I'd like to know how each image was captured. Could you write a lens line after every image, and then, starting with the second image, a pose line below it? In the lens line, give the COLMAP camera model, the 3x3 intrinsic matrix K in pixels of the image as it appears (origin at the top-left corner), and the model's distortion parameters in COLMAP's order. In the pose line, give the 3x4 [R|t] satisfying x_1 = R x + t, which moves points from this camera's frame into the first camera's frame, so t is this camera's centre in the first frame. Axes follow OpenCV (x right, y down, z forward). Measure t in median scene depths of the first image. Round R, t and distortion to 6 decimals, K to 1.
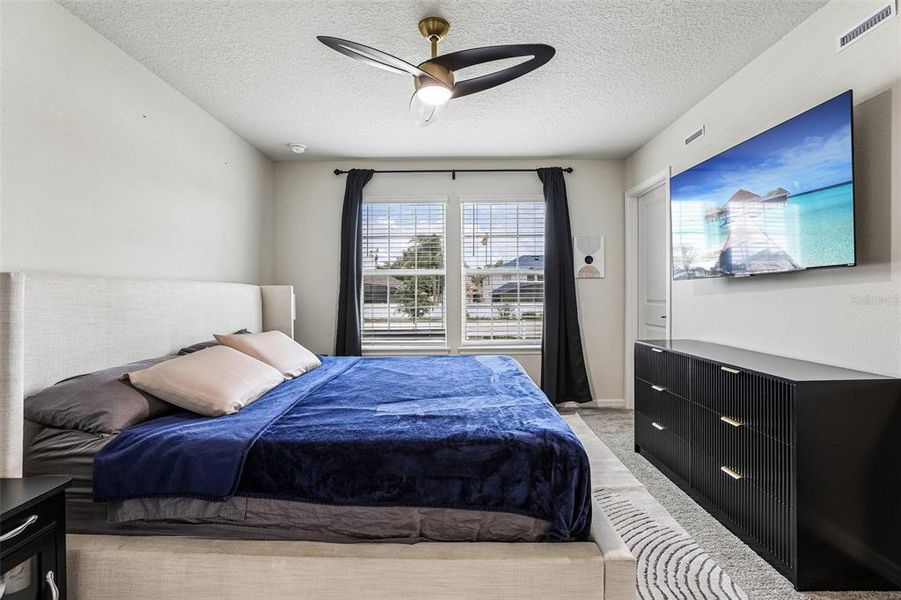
lens RADIAL K [[415.5, 0, 450.5], [0, 415.5, 300.0], [0, 0, 1]] dist [-0.001891, 0.000105]
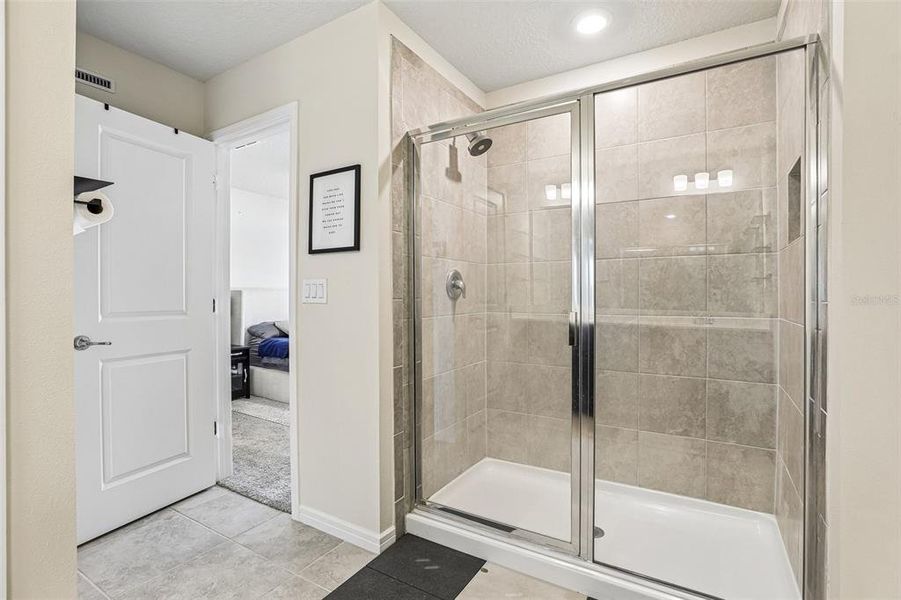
lens RADIAL K [[415.5, 0, 450.5], [0, 415.5, 300.0], [0, 0, 1]] dist [-0.001891, 0.000105]
pose [[0.856791, 0.003107, -0.515655, 2.096592], [0.001468, 0.999963, 0.008464, -0.004978], [0.515662, -0.008009, 0.856755, -1.030780]]
